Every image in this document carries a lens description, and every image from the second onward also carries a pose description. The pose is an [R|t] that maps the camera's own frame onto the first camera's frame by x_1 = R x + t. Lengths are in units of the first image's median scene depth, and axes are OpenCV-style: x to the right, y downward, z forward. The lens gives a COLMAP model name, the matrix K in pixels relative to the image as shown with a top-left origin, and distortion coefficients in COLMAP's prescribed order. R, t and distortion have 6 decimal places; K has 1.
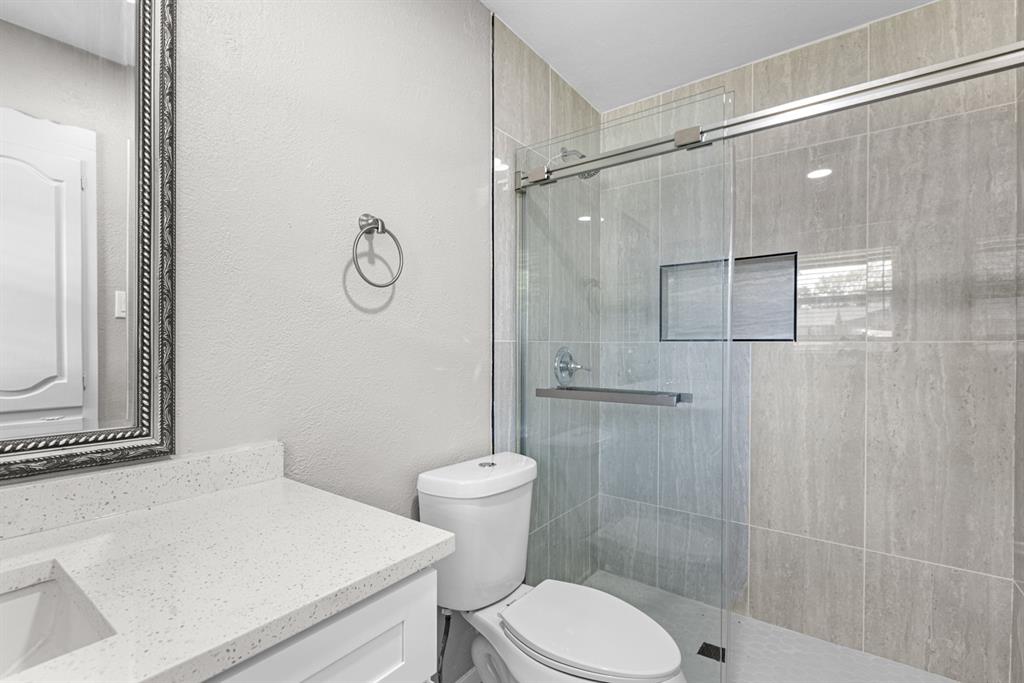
lens RADIAL K [[466.4, 0, 512.6], [0, 466.4, 348.2], [0, 0, 1]] dist [0.005381, 0.000873]
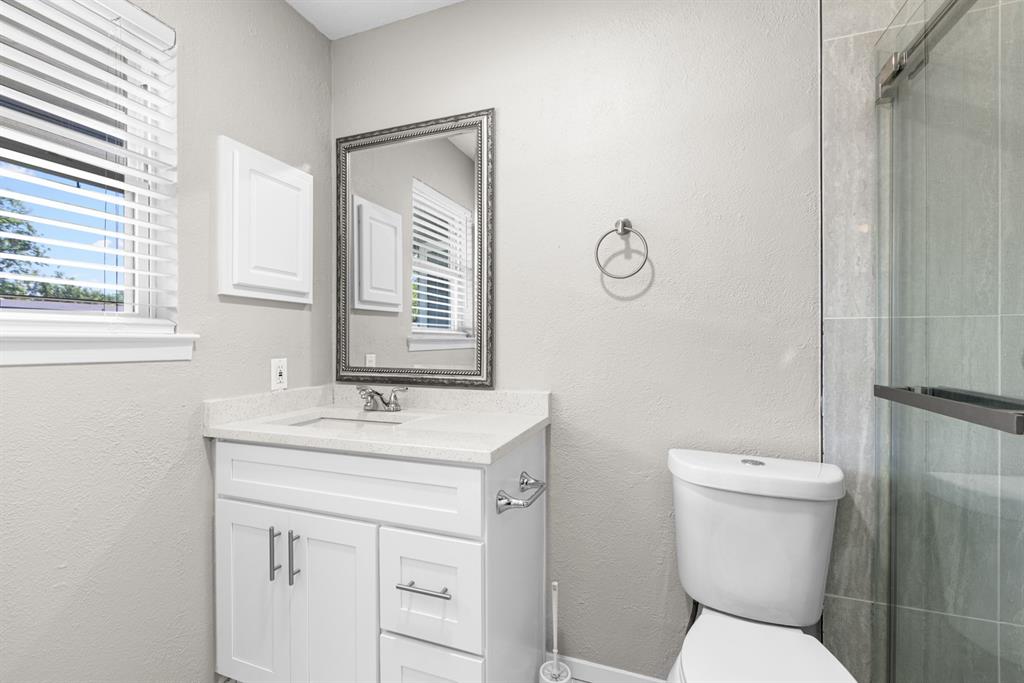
lens RADIAL K [[466.4, 0, 508.5], [0, 466.4, 339.9], [0, 0, 1]] dist [0.005381, 0.000873]
pose [[0.274835, 0.000185, -0.961491, 0.766977], [0.001705, 0.999998, 0.000680, 0.024497], [0.961490, -0.001826, 0.274834, 0.388892]]
